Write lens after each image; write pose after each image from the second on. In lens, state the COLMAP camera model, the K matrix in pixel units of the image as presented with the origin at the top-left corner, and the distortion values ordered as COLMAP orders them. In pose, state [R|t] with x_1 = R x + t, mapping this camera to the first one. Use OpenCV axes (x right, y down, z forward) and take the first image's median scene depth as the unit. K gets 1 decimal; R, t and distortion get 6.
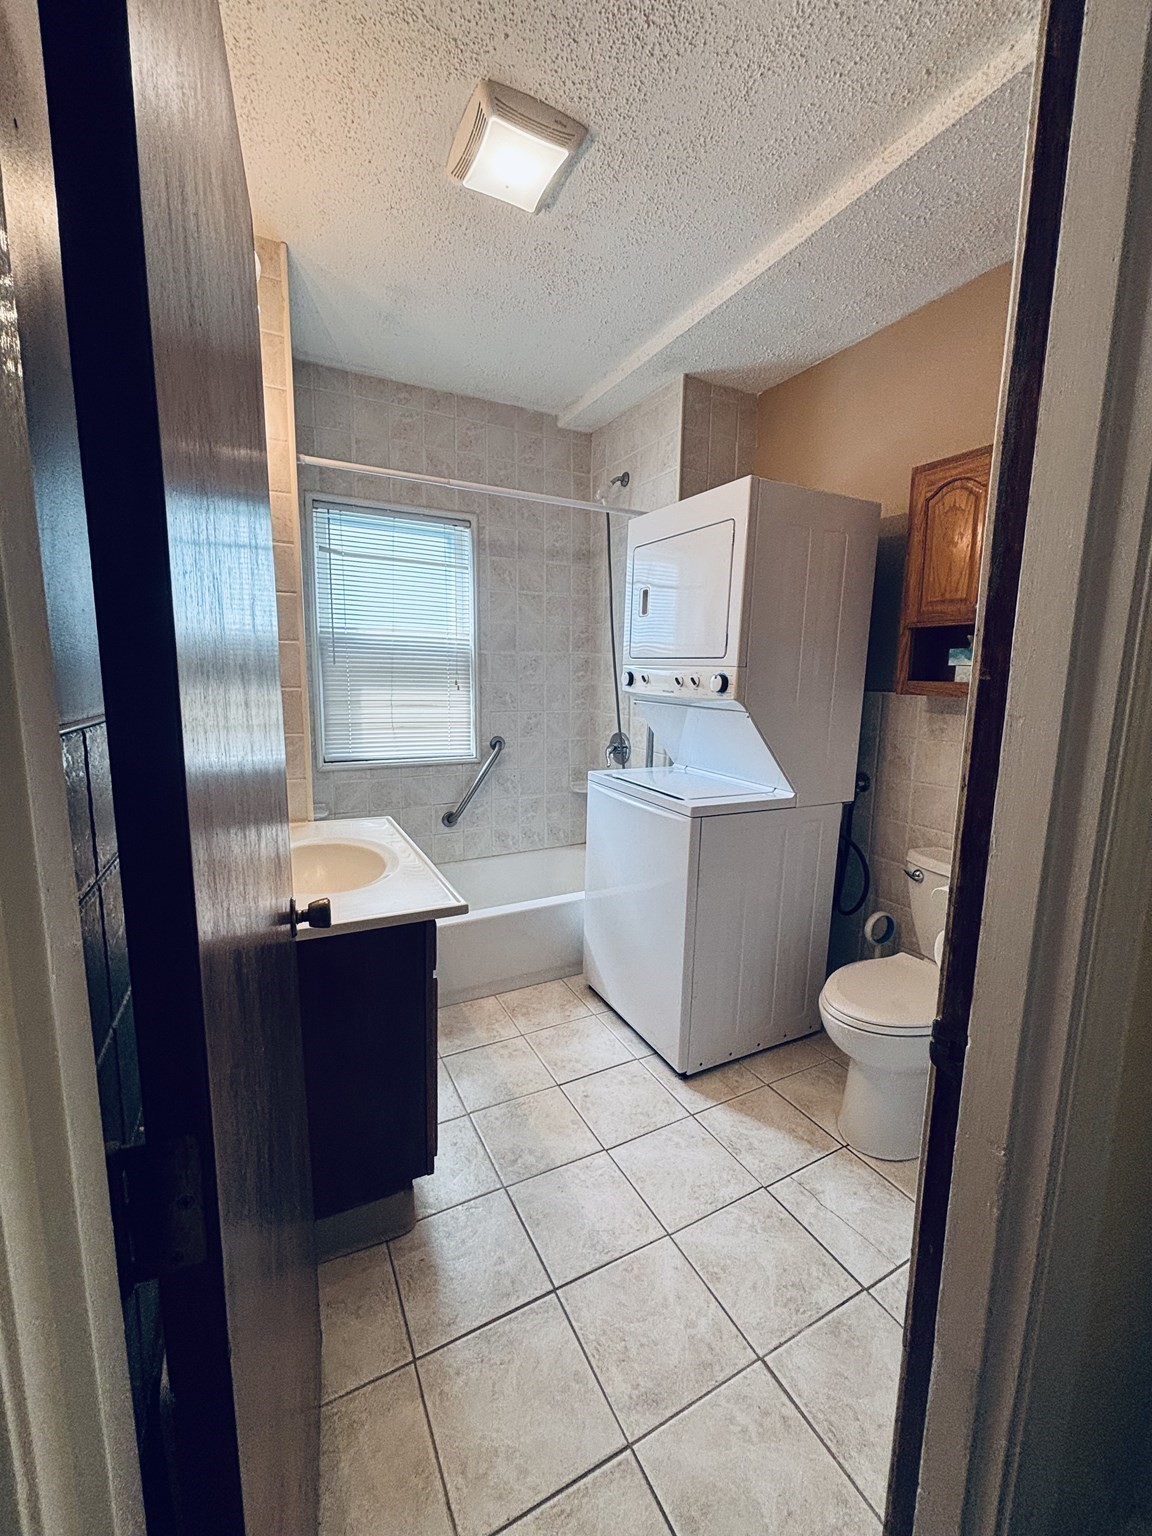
lens RADIAL K [[615.3, 0, 578.6], [0, 615.3, 763.5], [0, 0, 1]] dist [0.007329, -0.004332]
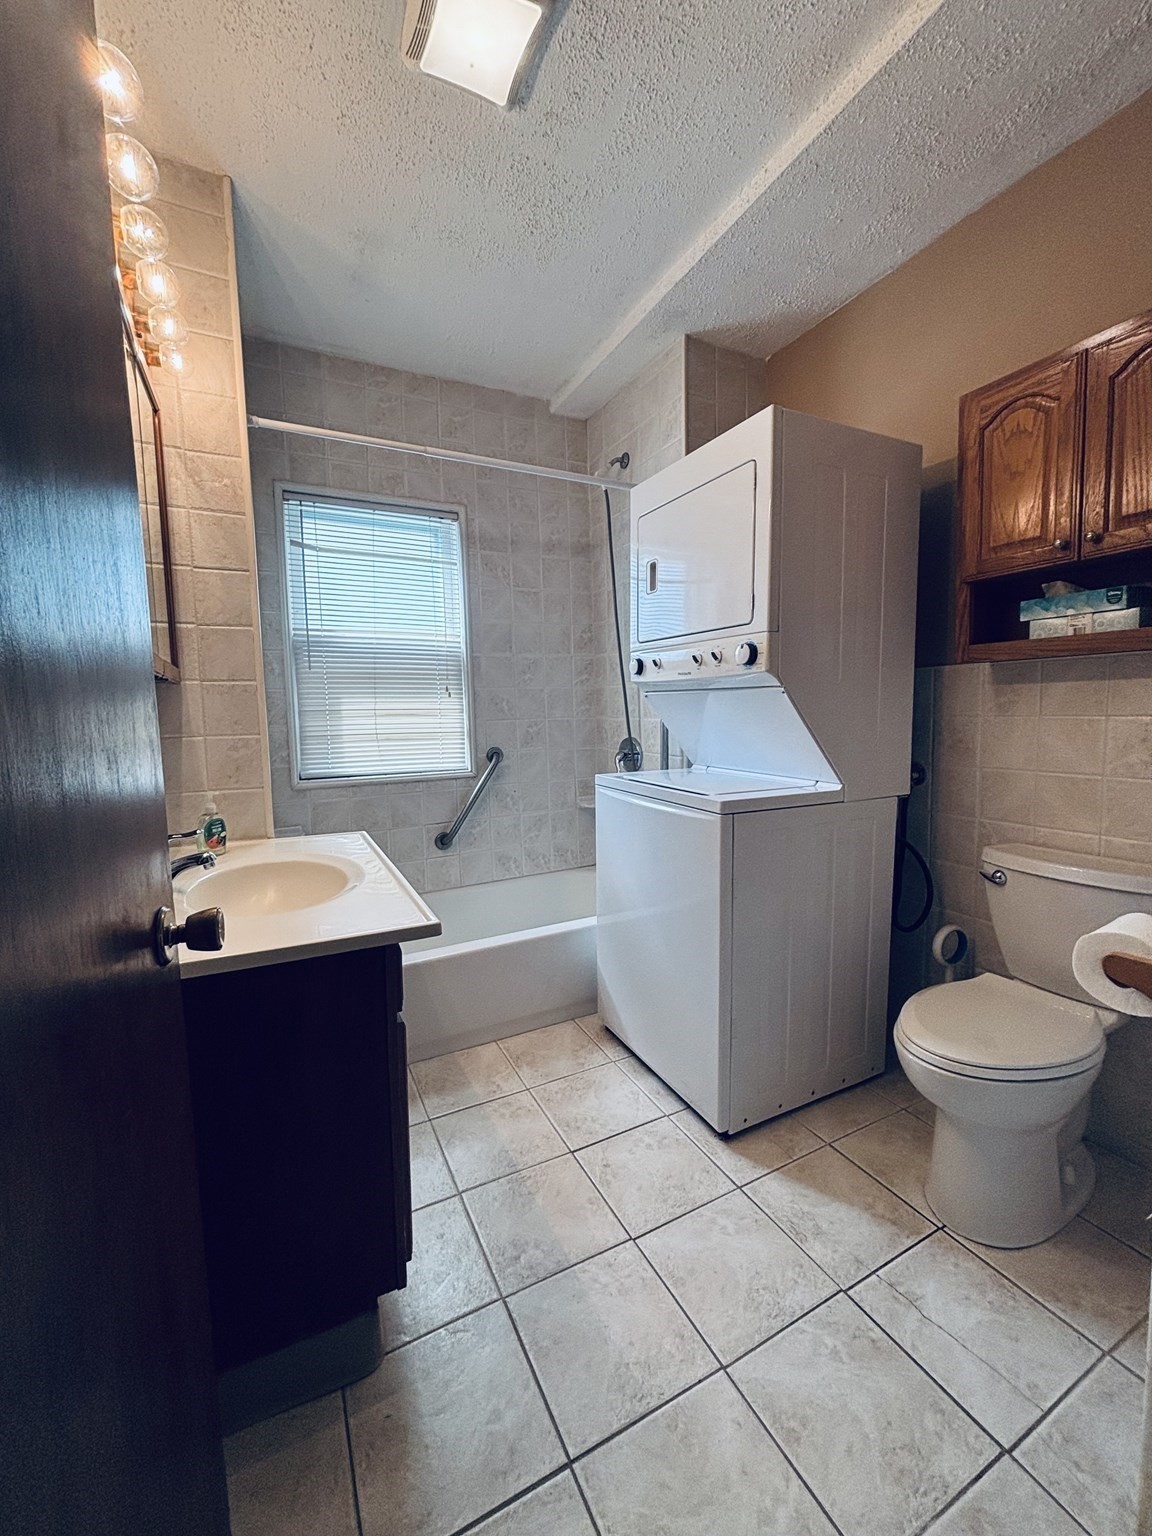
lens RADIAL K [[613.8, 0, 580.1], [0, 613.8, 765.2], [0, 0, 1]] dist [0.000865, 0.000487]
pose [[0.999280, -0.035440, -0.013560, 0.007252], [0.034612, 0.997771, -0.057056, 0.055747], [0.015552, 0.056546, 0.998279, 0.154399]]
